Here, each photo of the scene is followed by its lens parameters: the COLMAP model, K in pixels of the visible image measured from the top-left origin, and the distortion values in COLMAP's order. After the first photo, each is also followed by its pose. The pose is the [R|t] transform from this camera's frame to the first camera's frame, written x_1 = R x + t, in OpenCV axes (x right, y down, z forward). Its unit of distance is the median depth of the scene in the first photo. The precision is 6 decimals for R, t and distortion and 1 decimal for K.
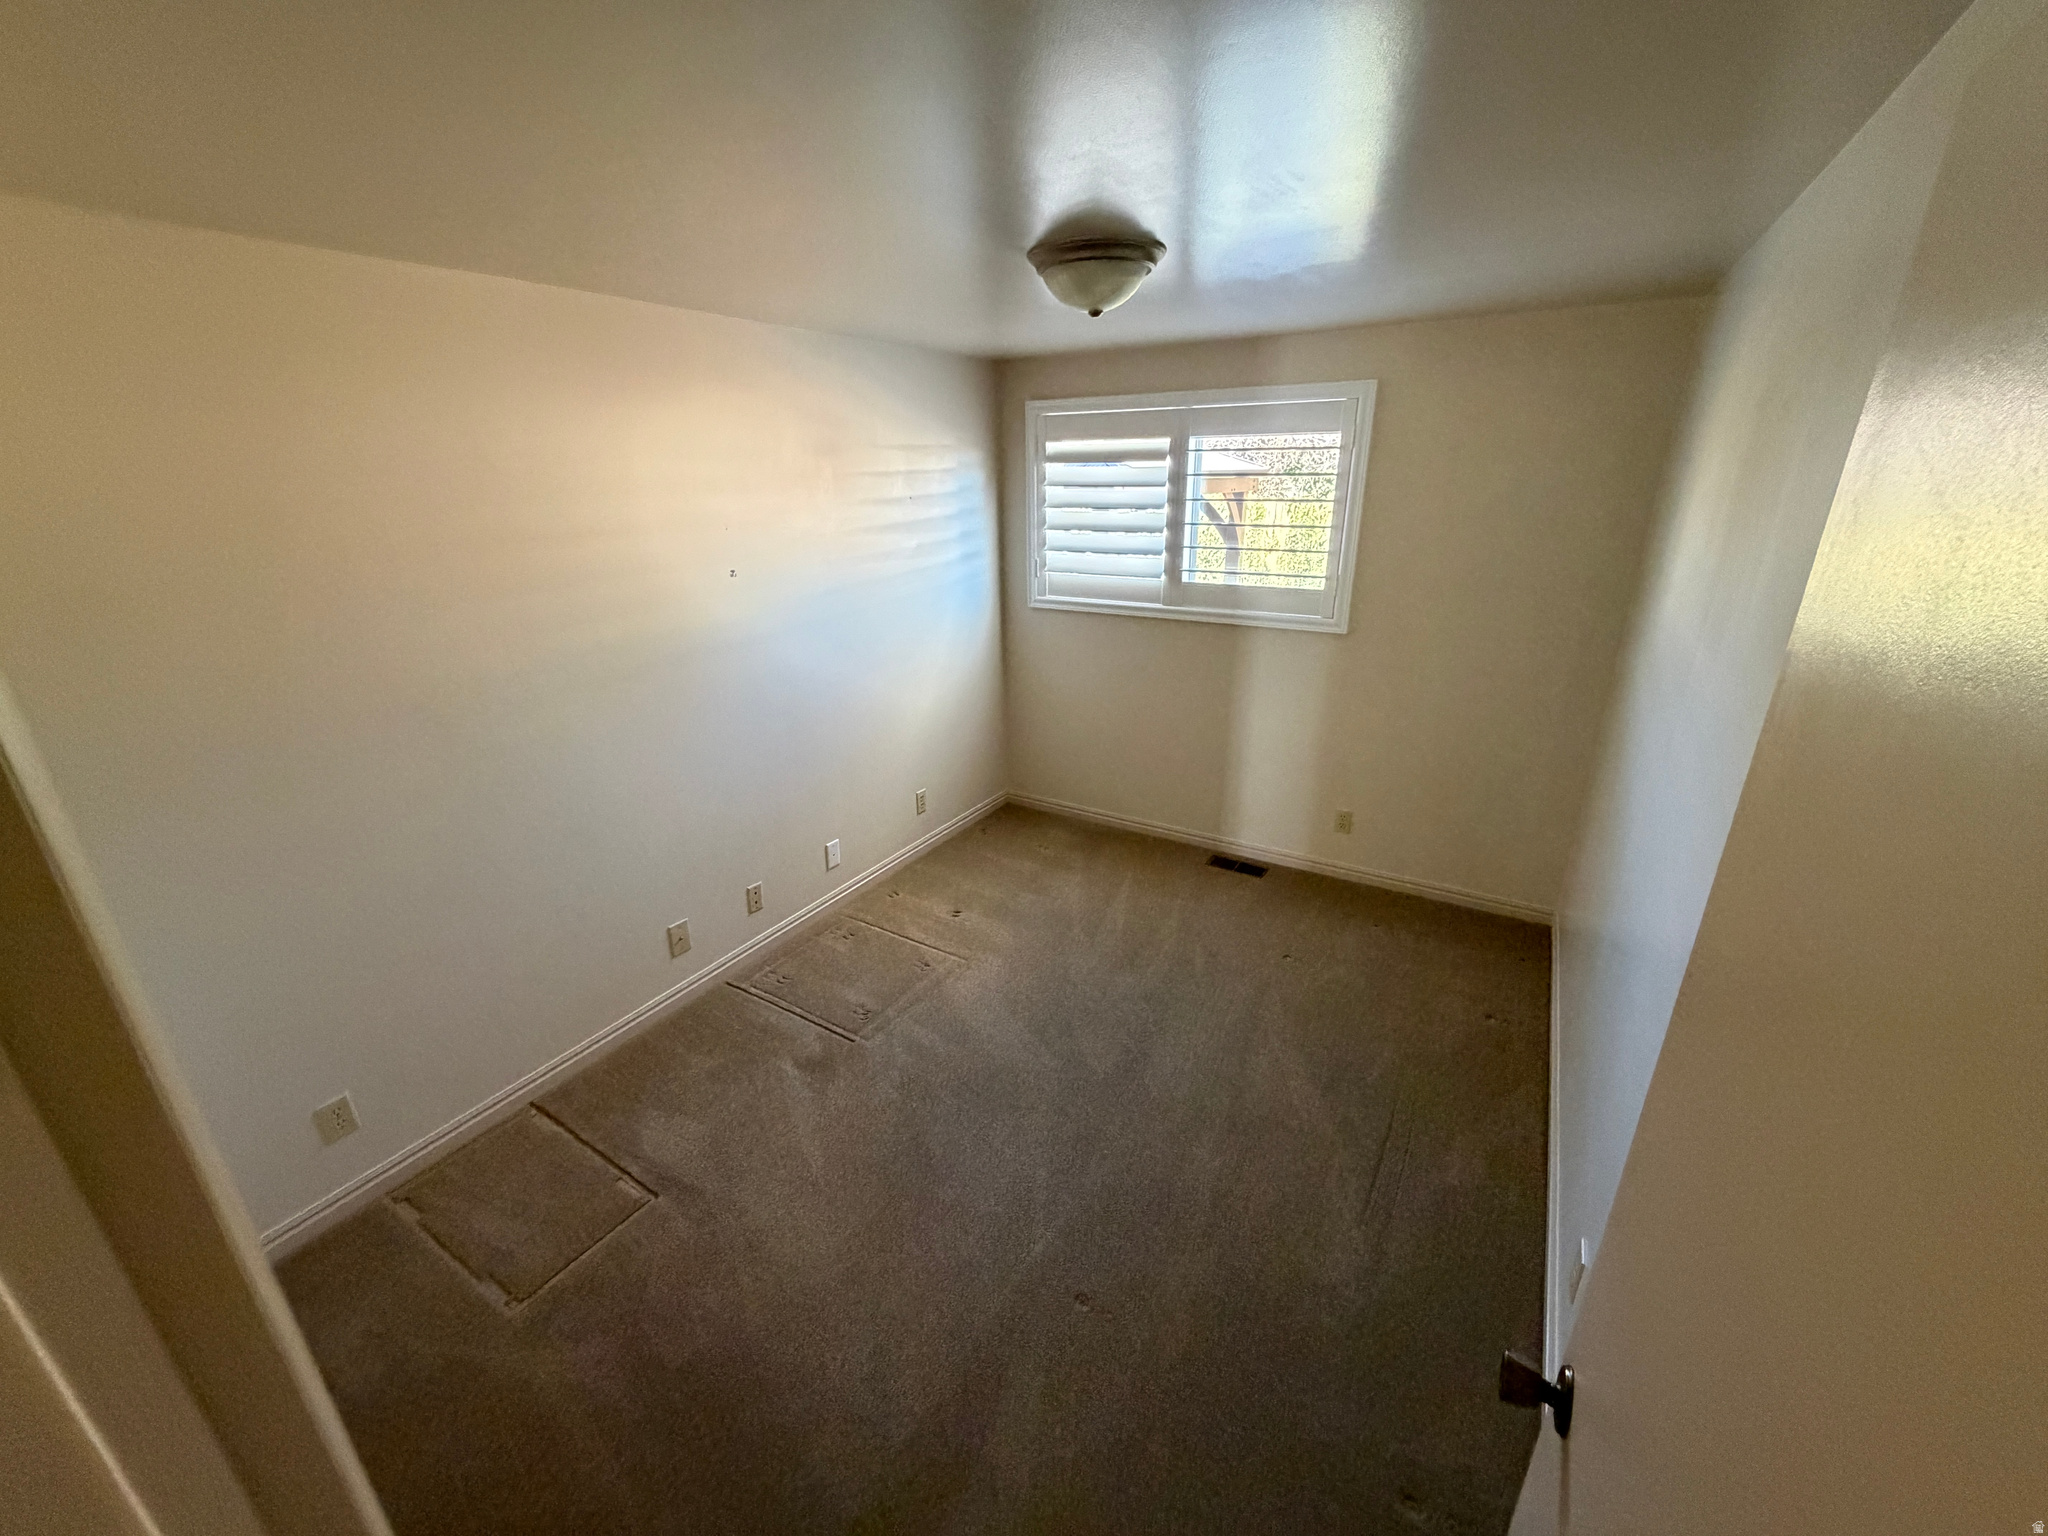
lens RADIAL K [[812.6, 0, 1026.9], [0, 812.6, 777.2], [0, 0, 1]] dist [-0.002949, 0.000266]
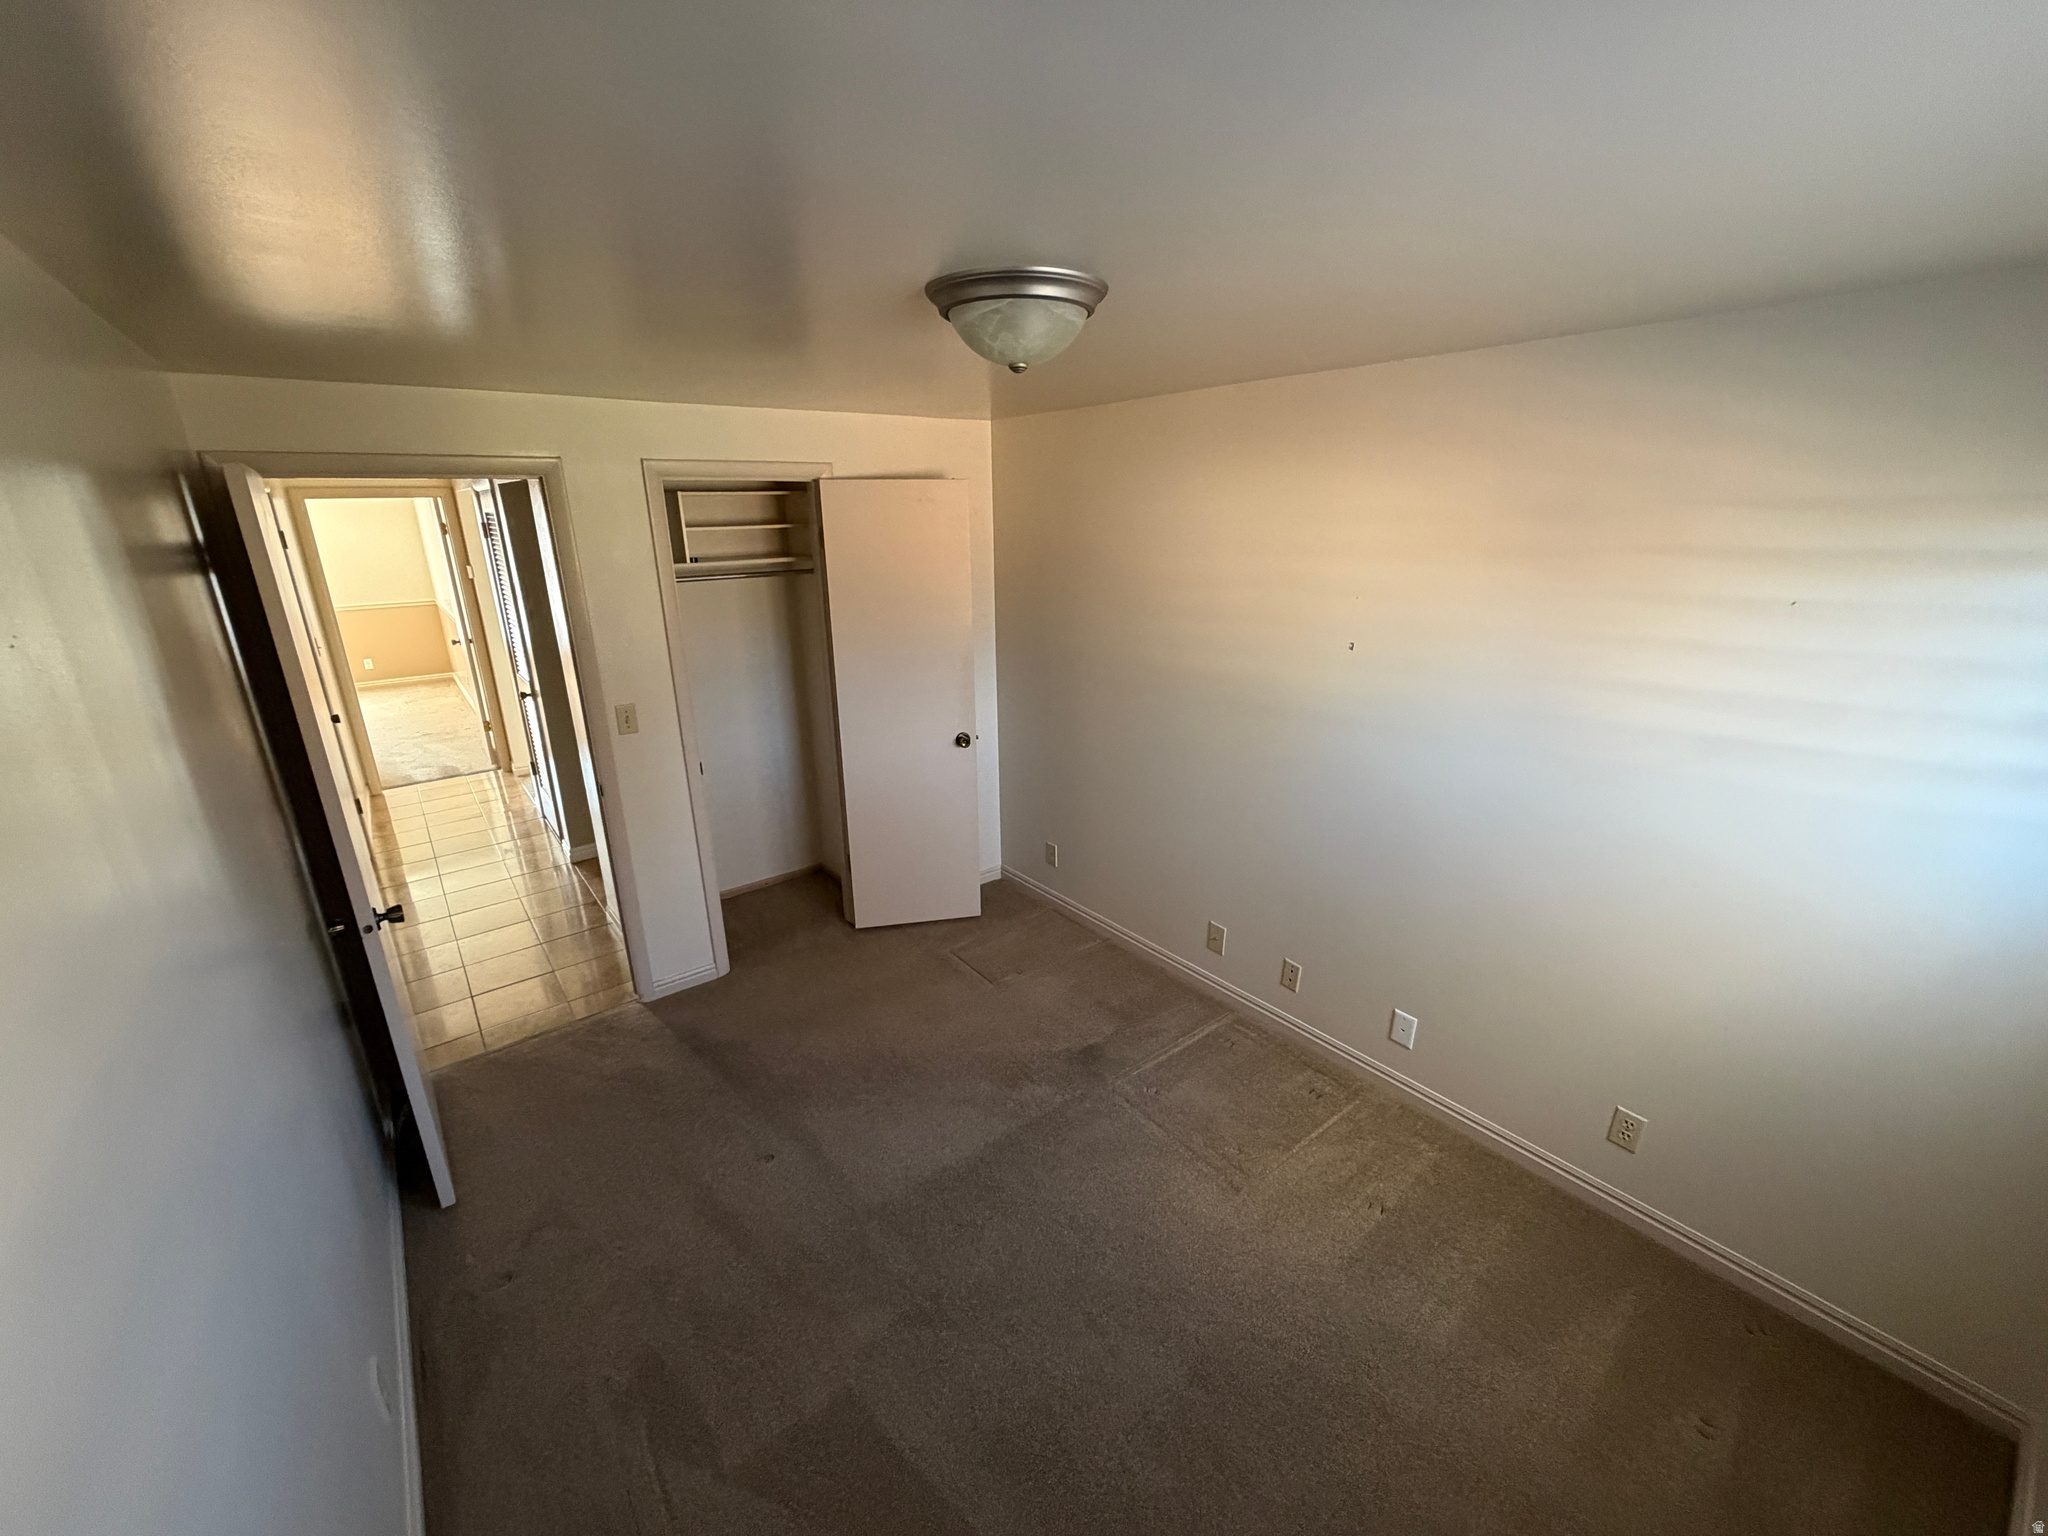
lens RADIAL K [[812.6, 0, 1023.5], [0, 812.6, 766.3], [0, 0, 1]] dist [-0.002949, 0.000266]
pose [[-0.349687, 0.309117, -0.884402, 0.479820], [-0.314279, 0.850595, 0.421565, -0.321826], [0.882580, 0.425365, -0.200293, 0.721534]]
